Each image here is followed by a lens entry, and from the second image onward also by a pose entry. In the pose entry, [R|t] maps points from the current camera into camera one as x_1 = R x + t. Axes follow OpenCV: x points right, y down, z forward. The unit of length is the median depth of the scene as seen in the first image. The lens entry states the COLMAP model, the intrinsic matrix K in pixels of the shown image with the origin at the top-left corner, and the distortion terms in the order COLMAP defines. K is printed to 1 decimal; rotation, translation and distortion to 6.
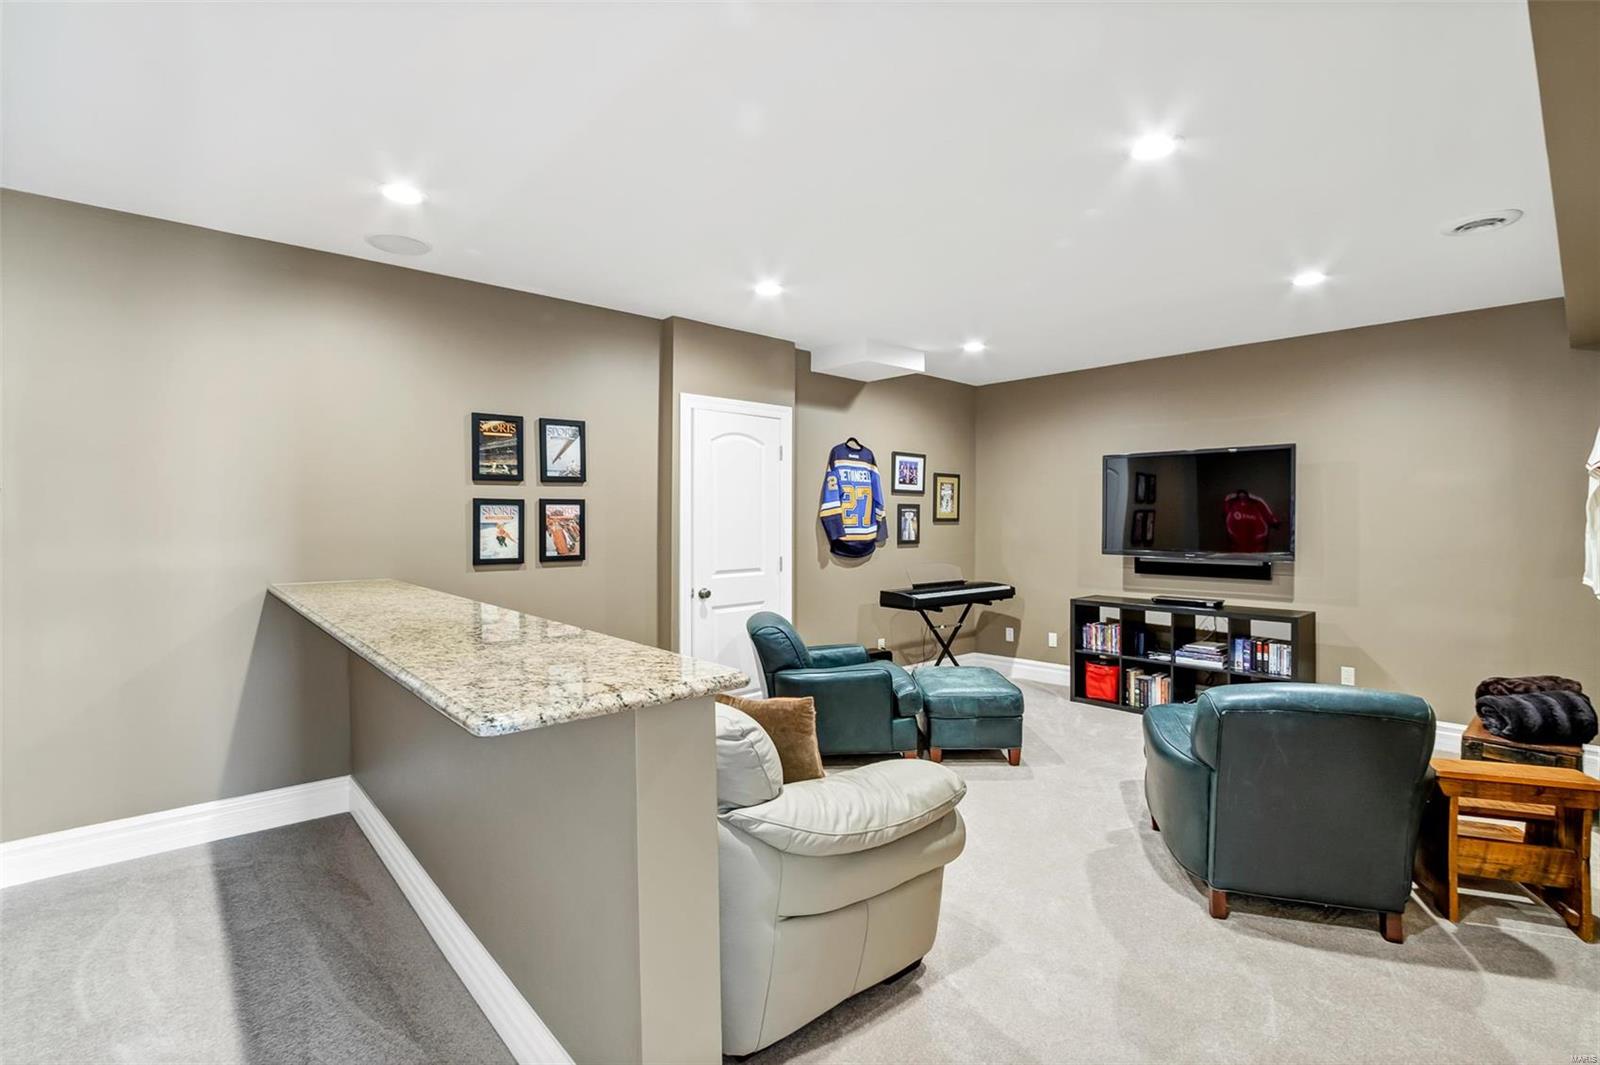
lens RADIAL K [[732.7, 0, 794.5], [0, 732.7, 530.9], [0, 0, 1]] dist [-0.036768, 0.006452]
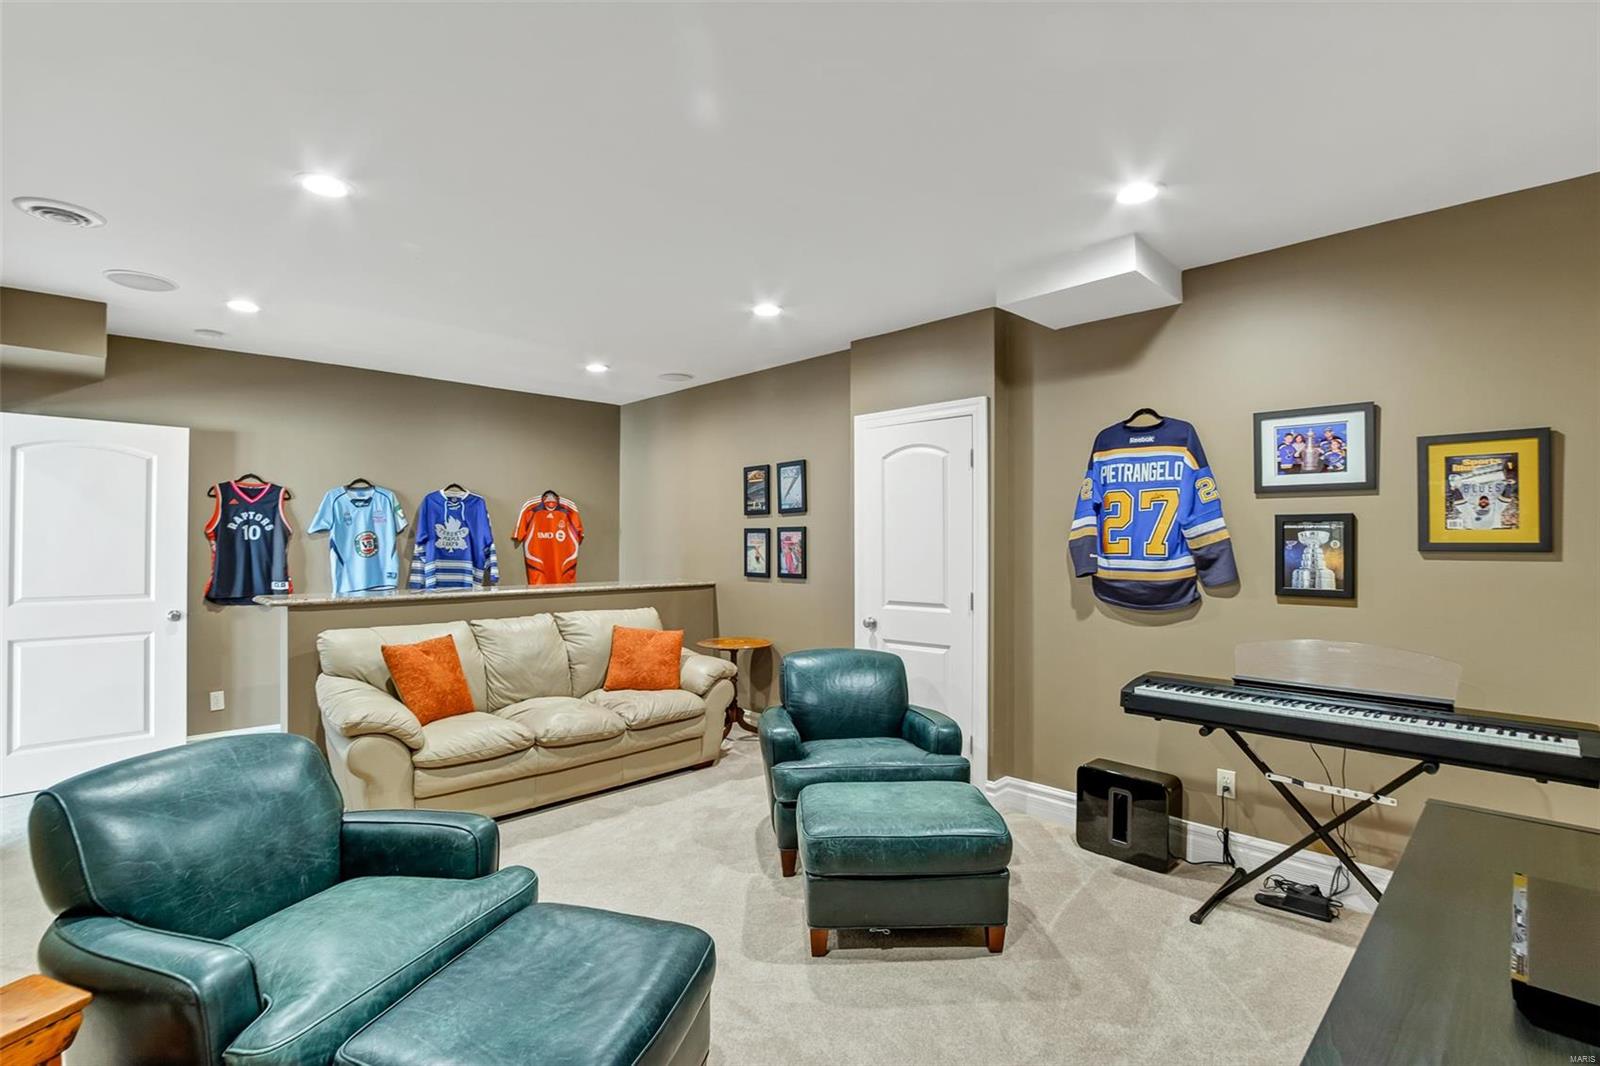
lens RADIAL K [[732.7, 0, 794.5], [0, 732.7, 531.3], [0, 0, 1]] dist [-0.036768, 0.006452]
pose [[0.056269, -0.012185, -0.998341, 0.853121], [-0.015738, 0.999790, -0.013090, -0.019386], [0.998292, 0.016449, 0.056065, 0.889290]]
